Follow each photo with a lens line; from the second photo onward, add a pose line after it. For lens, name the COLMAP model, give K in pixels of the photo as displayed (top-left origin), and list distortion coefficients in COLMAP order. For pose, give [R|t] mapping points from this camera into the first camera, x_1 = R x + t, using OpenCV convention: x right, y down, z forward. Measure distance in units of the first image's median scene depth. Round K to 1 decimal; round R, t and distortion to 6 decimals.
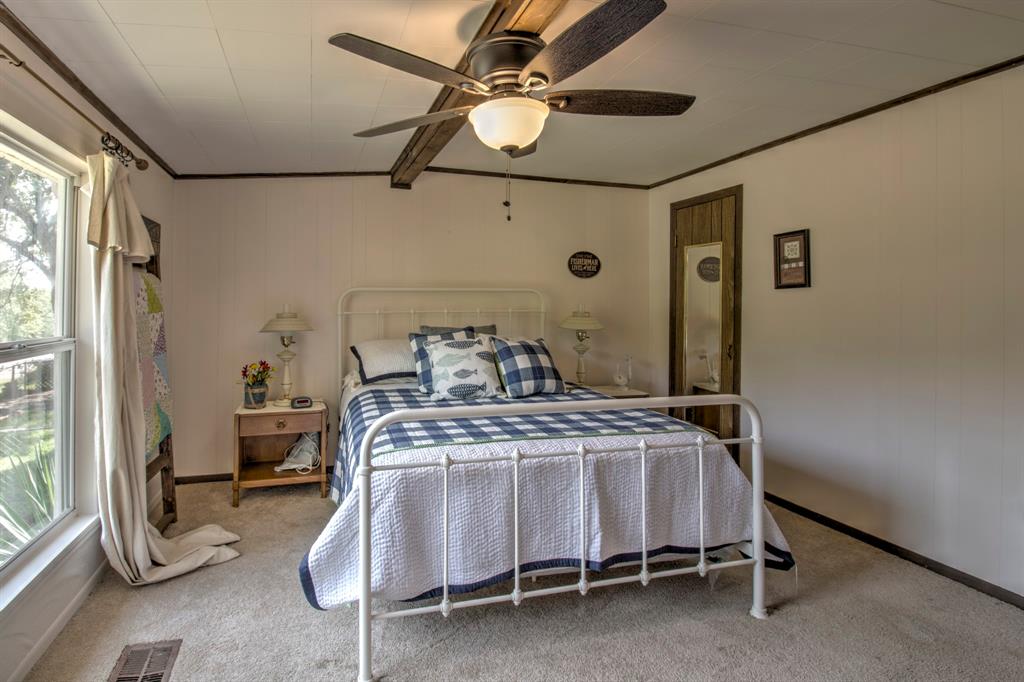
lens RADIAL K [[509.3, 0, 487.0], [0, 509.3, 305.3], [0, 0, 1]] dist [0.001774, -0.000027]
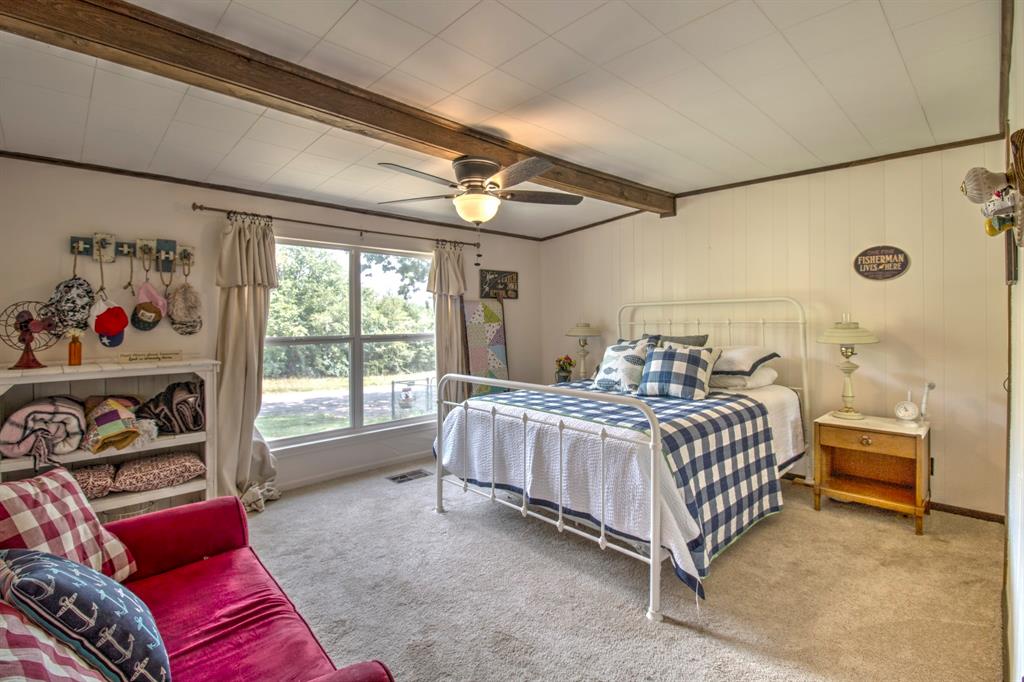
lens RADIAL K [[480.4, 0, 514.5], [0, 480.4, 333.8], [0, 0, 1]] dist [0.001811, -0.011658]
pose [[0.463683, 0.024165, -0.885672, 0.894561], [0.010700, 0.999402, 0.032870, -0.000581], [0.885937, -0.024718, 0.463147, 0.224027]]
